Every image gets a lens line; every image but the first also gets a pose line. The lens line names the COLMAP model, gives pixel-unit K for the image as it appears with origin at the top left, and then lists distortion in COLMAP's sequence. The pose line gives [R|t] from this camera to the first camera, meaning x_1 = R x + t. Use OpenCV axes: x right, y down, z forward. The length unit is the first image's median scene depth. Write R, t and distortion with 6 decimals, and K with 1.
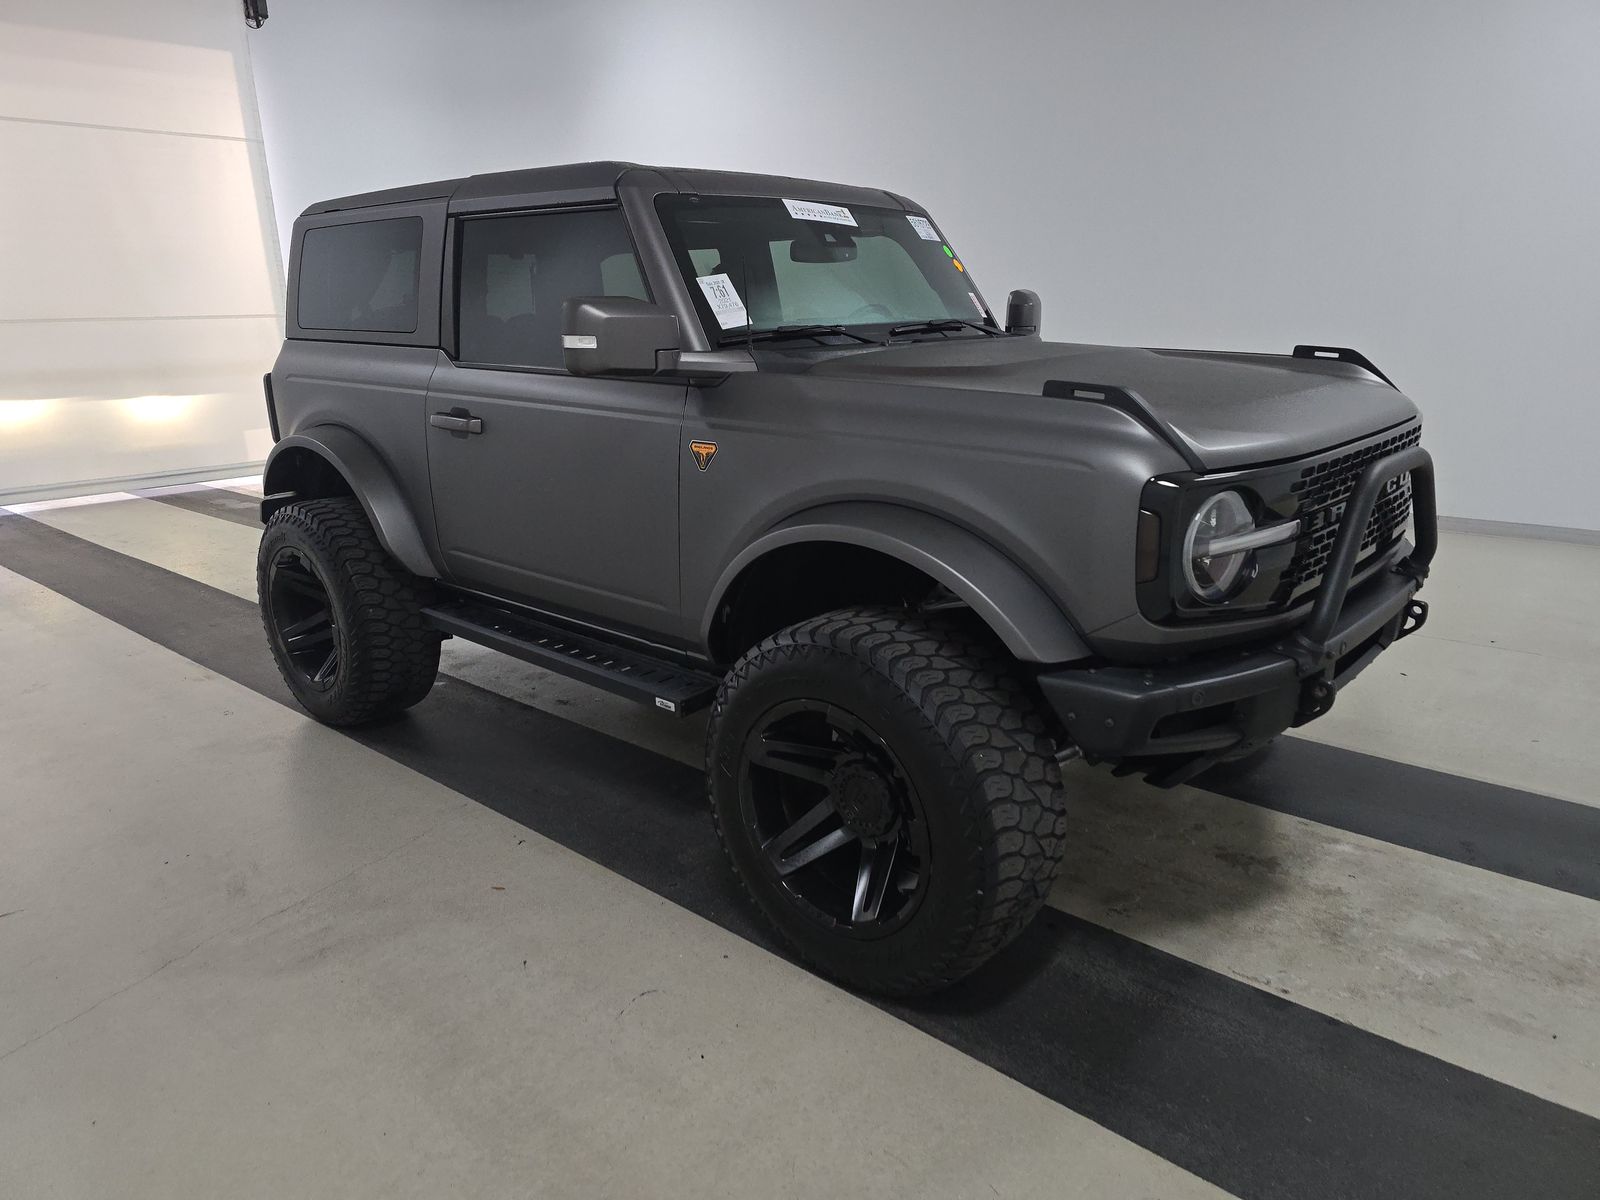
lens RADIAL K [[1066.2, 0, 800.0], [0, 1066.2, 600.0], [0, 0, 1]] dist [0.044874, -0.035266]
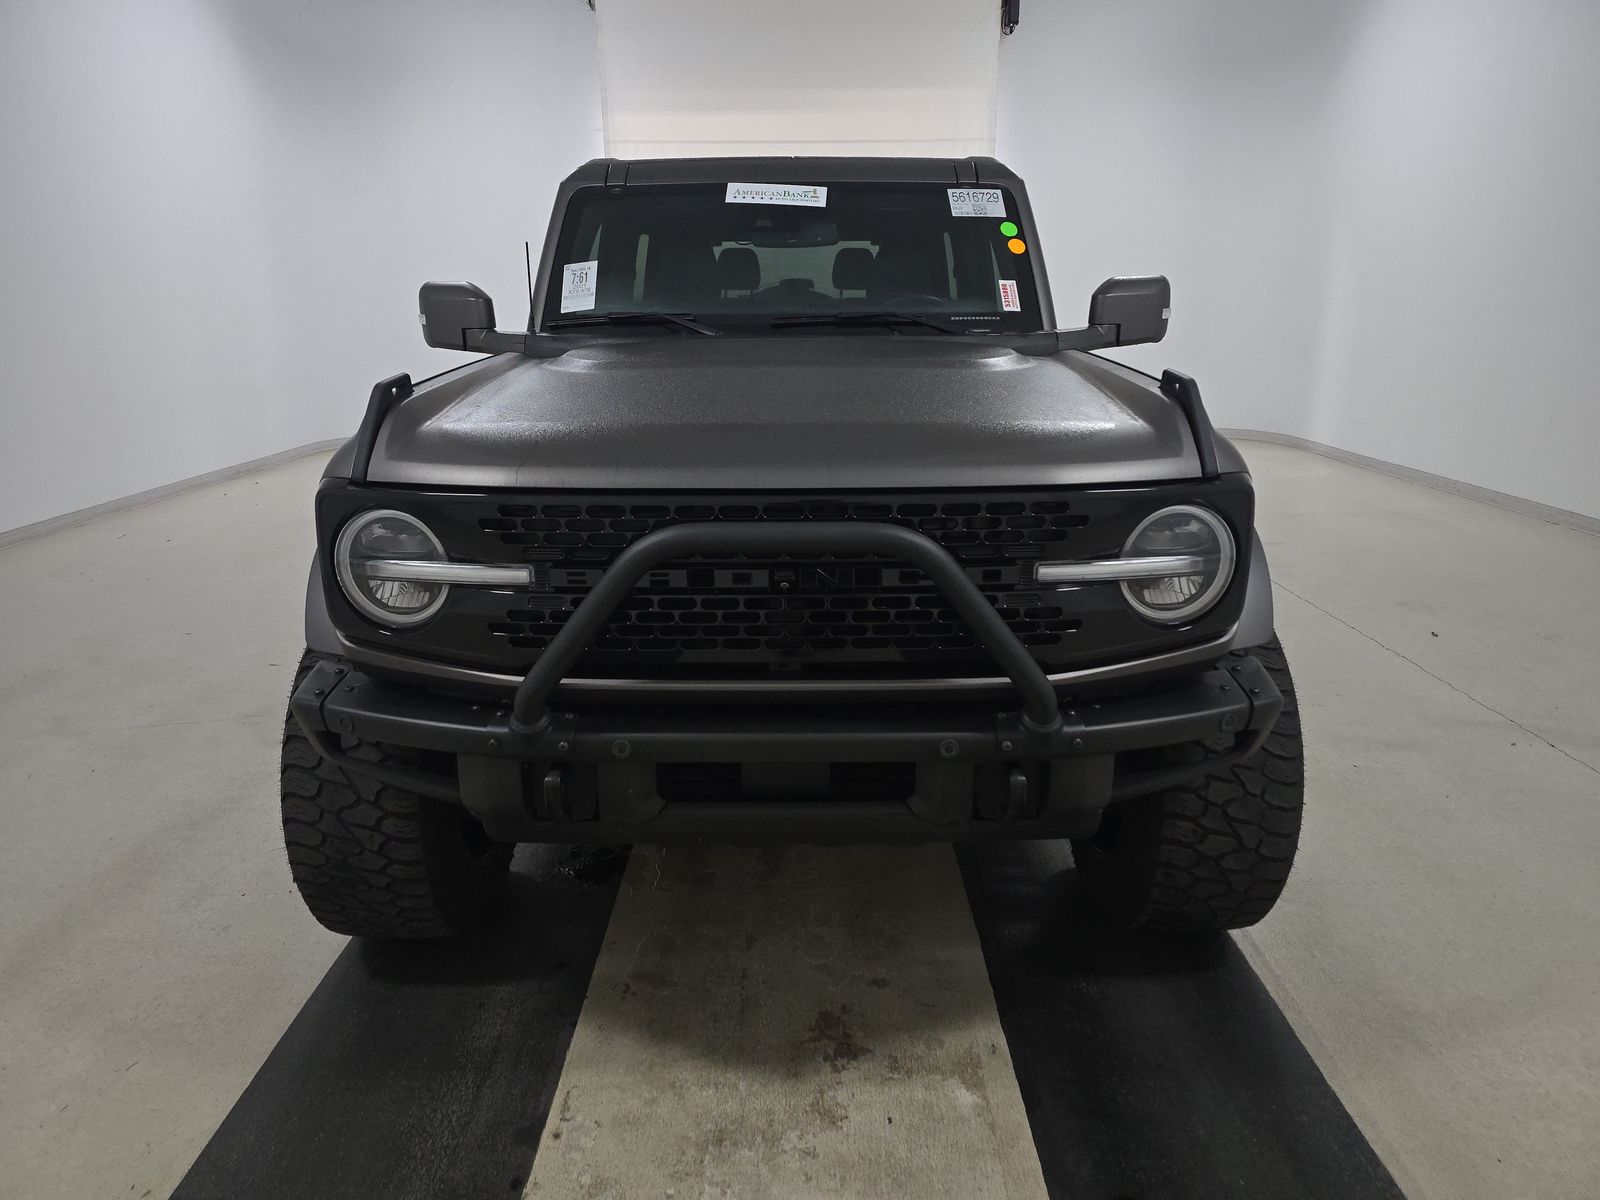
lens RADIAL K [[1066.2, 0, 800.0], [0, 1066.2, 600.0], [0, 0, 1]] dist [0.044874, -0.035266]
pose [[0.661707, 0.219757, -0.716834, 0.954989], [-0.207579, 0.972405, 0.106491, -0.144016], [0.720455, 0.078334, 0.689063, 0.474831]]
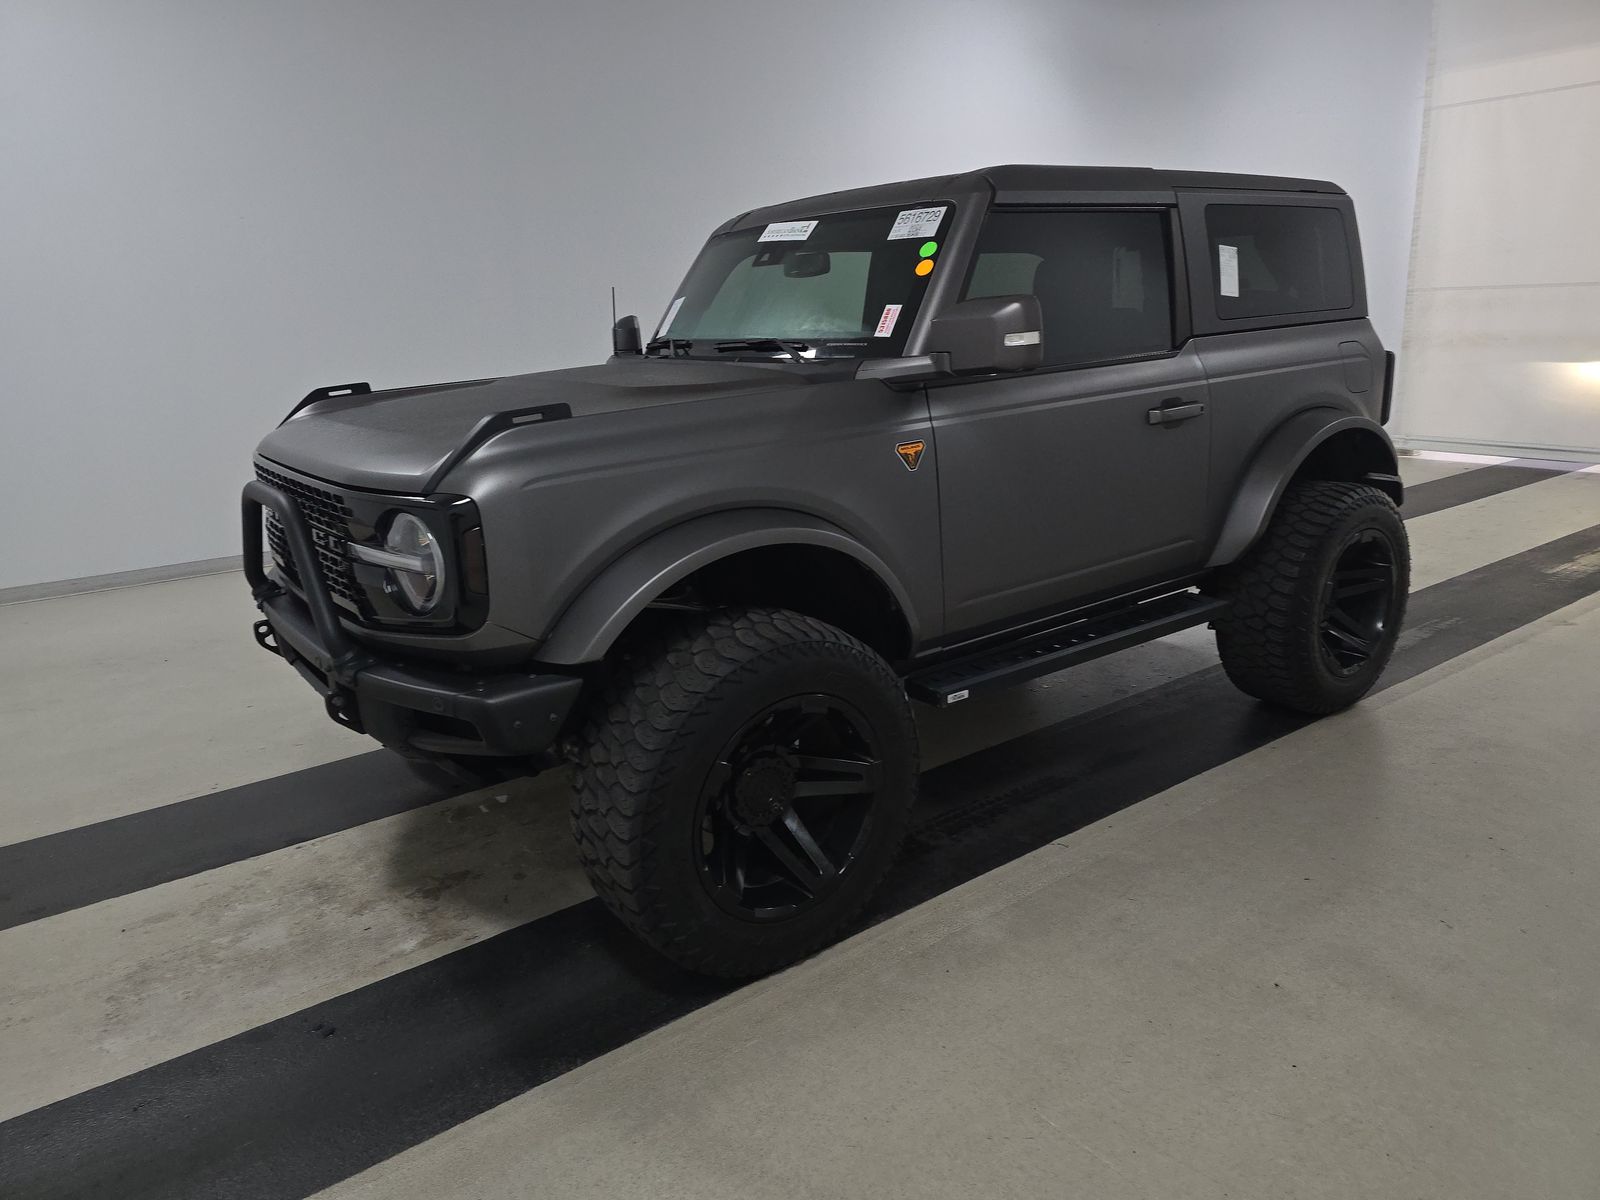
lens RADIAL K [[1066.2, 0, 800.0], [0, 1066.2, 600.0], [0, 0, 1]] dist [0.044874, -0.035266]
pose [[-0.198798, 0.279884, -0.939225, 1.344935], [-0.222167, 0.920535, 0.321338, -0.445752], [0.954527, 0.272546, -0.120820, 1.496355]]
